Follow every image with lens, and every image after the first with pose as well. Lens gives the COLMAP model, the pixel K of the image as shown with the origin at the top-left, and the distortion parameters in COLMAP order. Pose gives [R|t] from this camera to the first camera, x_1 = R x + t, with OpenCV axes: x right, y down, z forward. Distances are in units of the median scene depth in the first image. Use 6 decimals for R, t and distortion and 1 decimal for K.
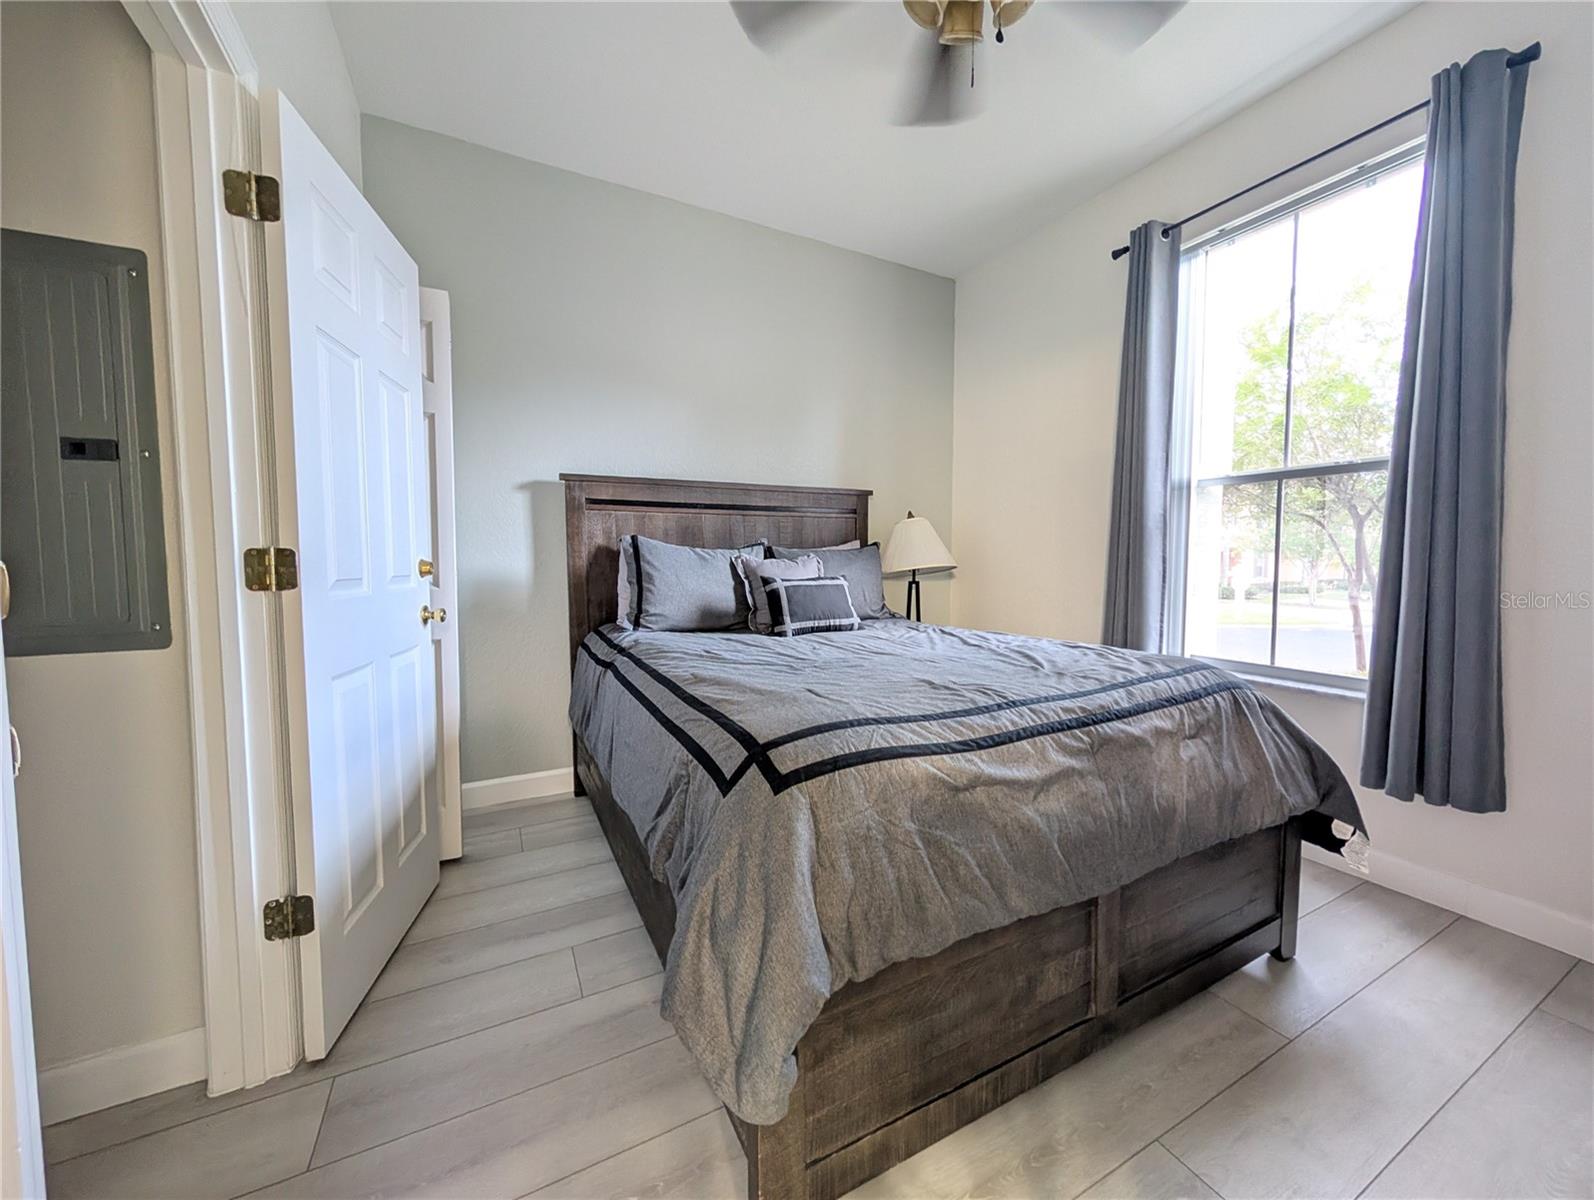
lens RADIAL K [[608.6, 0, 811.0], [0, 608.6, 593.1], [0, 0, 1]] dist [-0.001416, 0.000530]
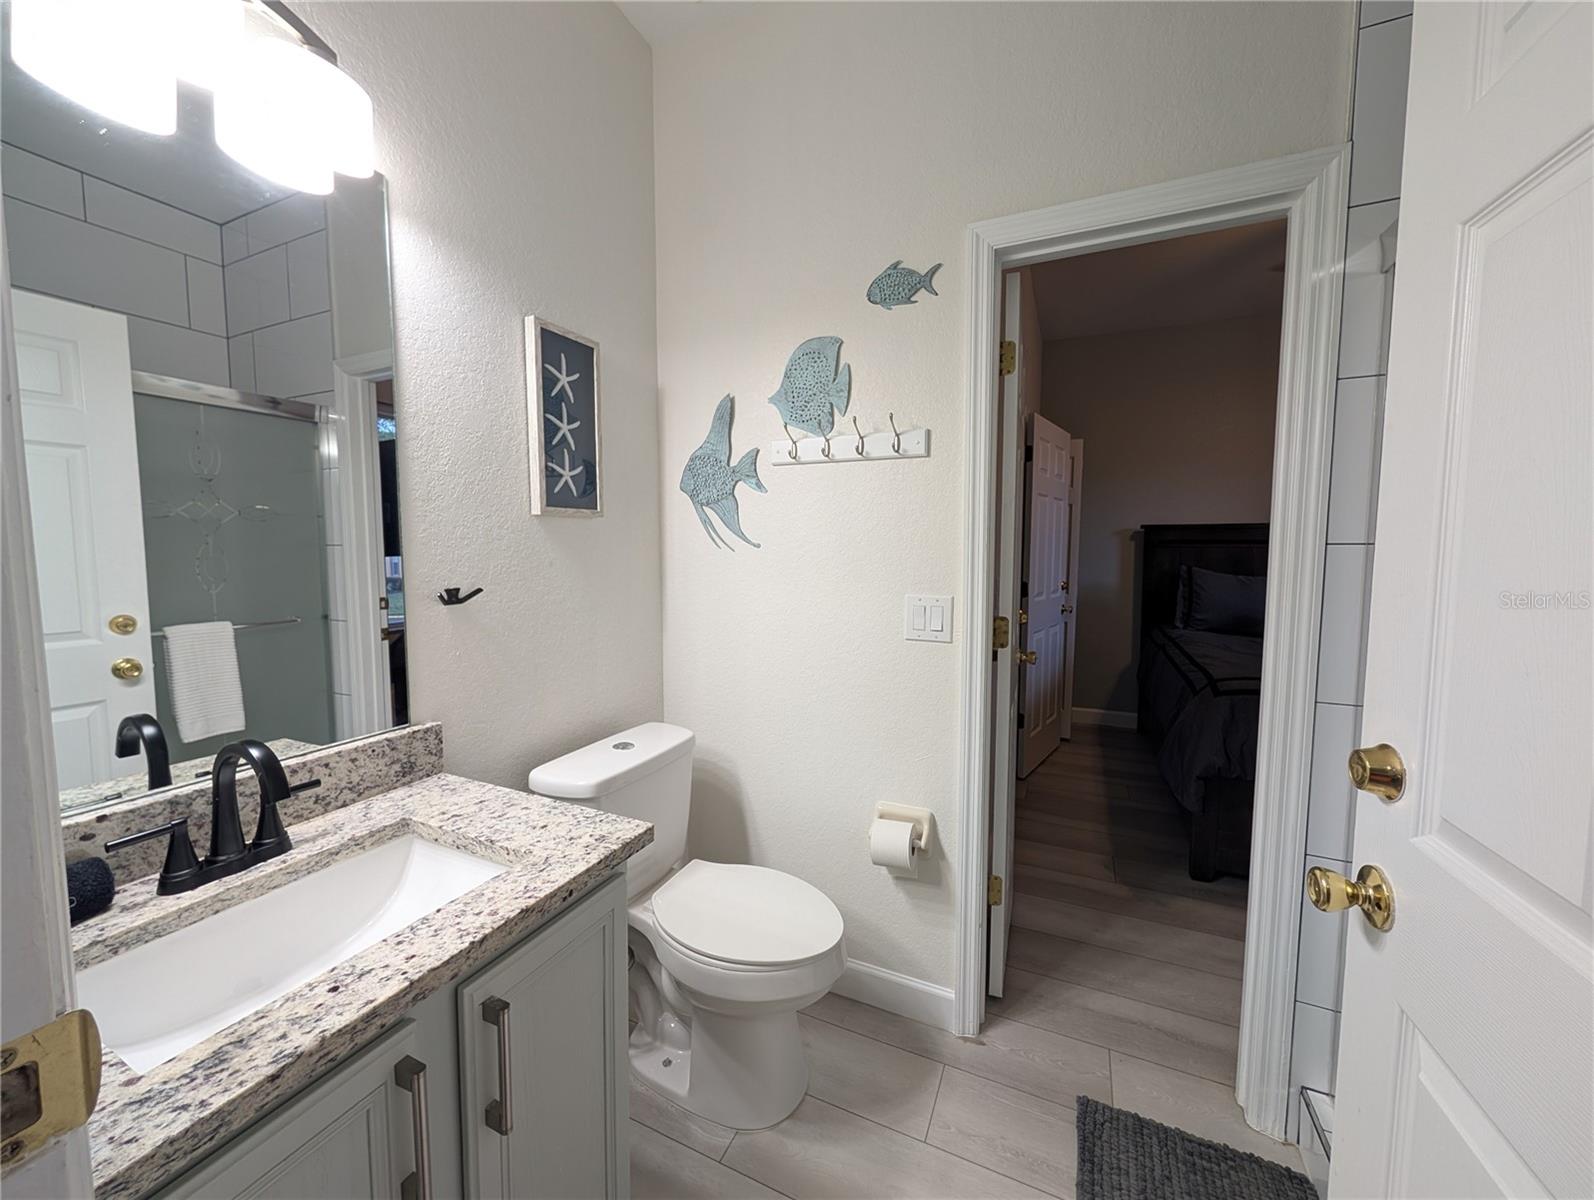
lens RADIAL K [[608.6, 0, 804.3], [0, 608.6, 593.9], [0, 0, 1]] dist [-0.001416, 0.000530]
pose [[0.618192, 0.060102, -0.783726, 0.375842], [-0.048615, 0.998087, 0.038194, -0.046559], [0.784523, 0.014490, 0.619931, -0.843857]]
